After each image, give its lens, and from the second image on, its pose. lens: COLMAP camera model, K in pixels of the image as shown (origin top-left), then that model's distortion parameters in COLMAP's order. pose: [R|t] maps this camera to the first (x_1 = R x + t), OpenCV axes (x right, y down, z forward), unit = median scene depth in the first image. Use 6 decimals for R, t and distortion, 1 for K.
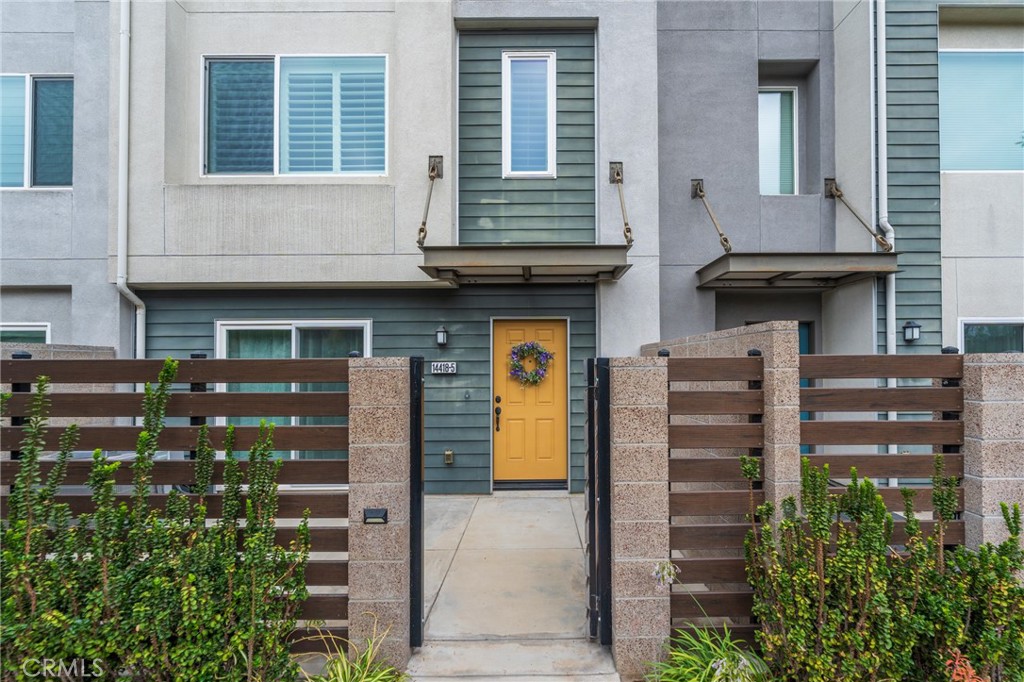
lens RADIAL K [[418.5, 0, 536.9], [0, 418.5, 361.9], [0, 0, 1]] dist [-0.001059, -0.000314]
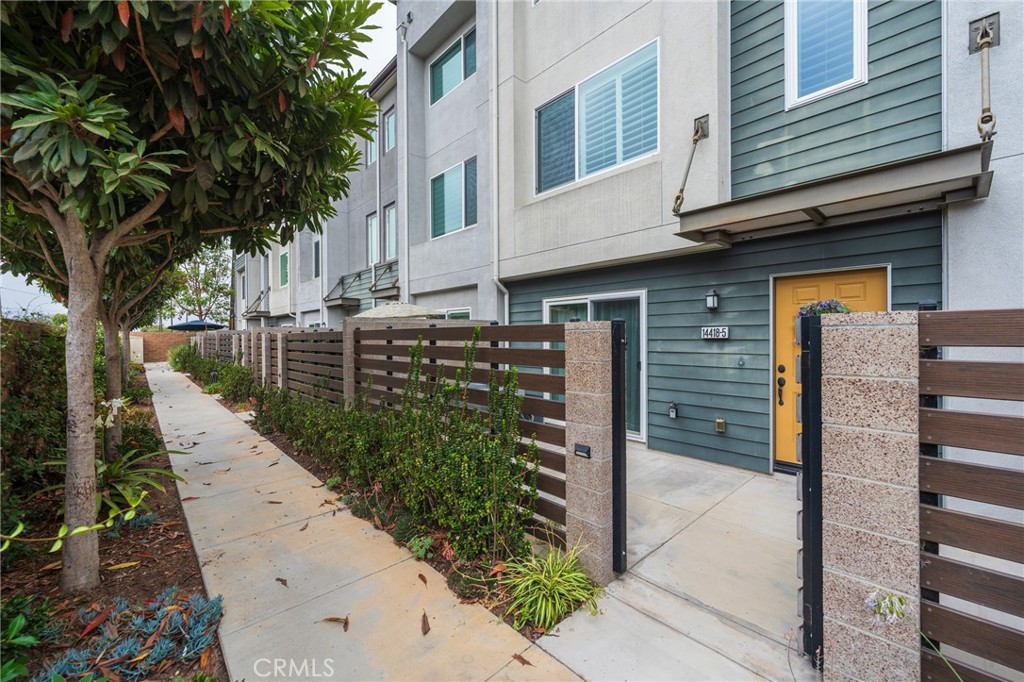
lens RADIAL K [[407.2, 0, 518.9], [0, 407.2, 339.1], [0, 0, 1]] dist [0.000053, -0.000054]
pose [[0.681451, 0.006263, -0.731837, 0.163265], [0.009572, 0.999802, 0.017469, 0.008153], [0.731801, -0.018909, 0.681256, 0.024793]]
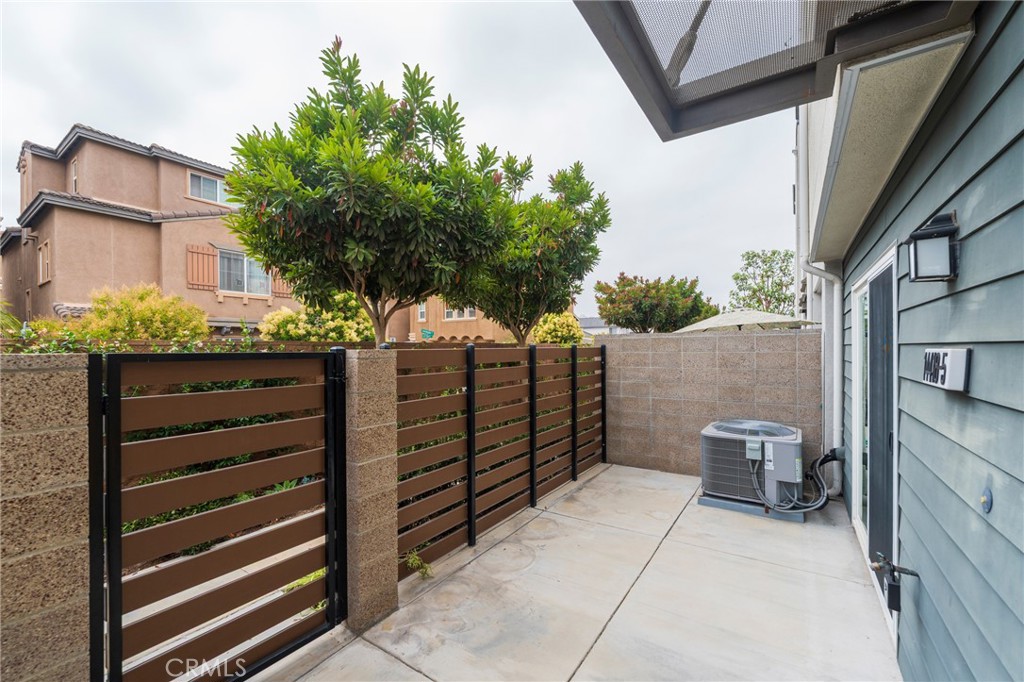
lens RADIAL K [[407.2, 0, 518.9], [0, 407.2, 339.1], [0, 0, 1]] dist [0.000053, -0.000054]
pose [[-0.559572, -0.011438, -0.828703, 0.145873], [0.015700, 0.999579, -0.024398, -0.000875], [0.828633, -0.026663, -0.559157, 0.941945]]
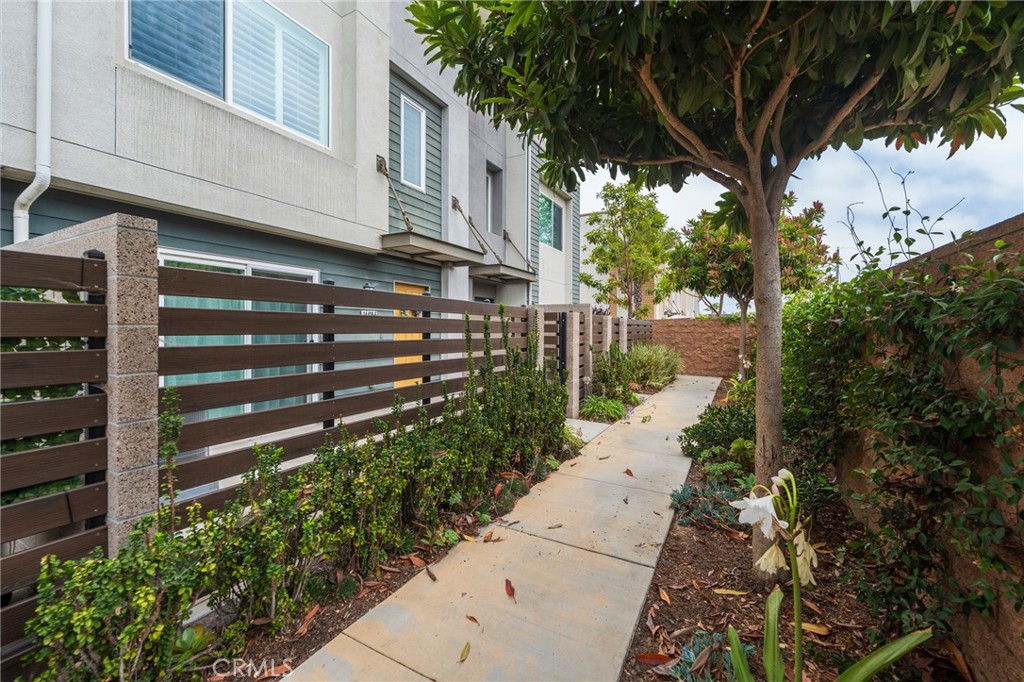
lens RADIAL K [[409.2, 0, 510.4], [0, 409.2, 330.3], [0, 0, 1]] dist [0.000103, 0.000000]
pose [[0.483625, 0.004124, 0.875266, -1.152304], [-0.009951, 0.999950, 0.000787, 0.057113], [-0.875219, -0.009091, 0.483642, -0.001117]]
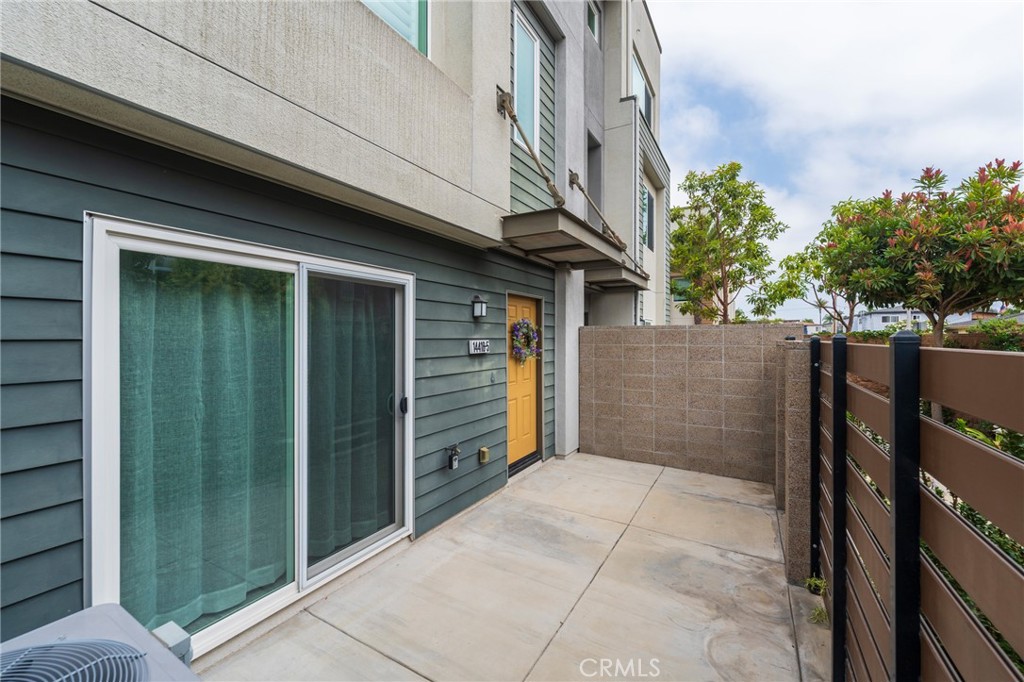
lens RADIAL K [[408.1, 0, 512.7], [0, 408.1, 336.4], [0, 0, 1]] dist [-0.001363, -0.000071]
pose [[0.512032, 0.005034, 0.858952, -0.891027], [-0.009807, 0.999952, -0.000014, -0.006437], [-0.858910, -0.008417, 0.512057, 0.551424]]
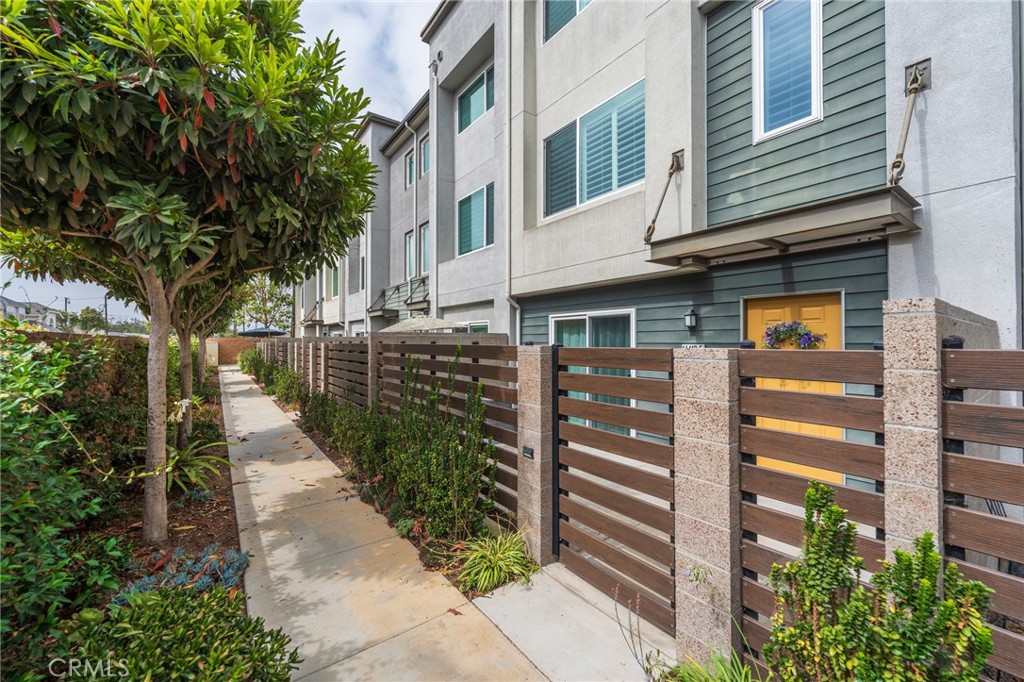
lens RADIAL K [[408.0, 0, 521.0], [0, 408.0, 339.4], [0, 0, 1]] dist [0.000608, -0.000280]
pose [[0.595999, 0.000840, -0.802985, 0.344655], [0.003934, 0.999984, 0.003966, -0.017454], [0.802976, -0.005523, 0.595986, 0.053502]]
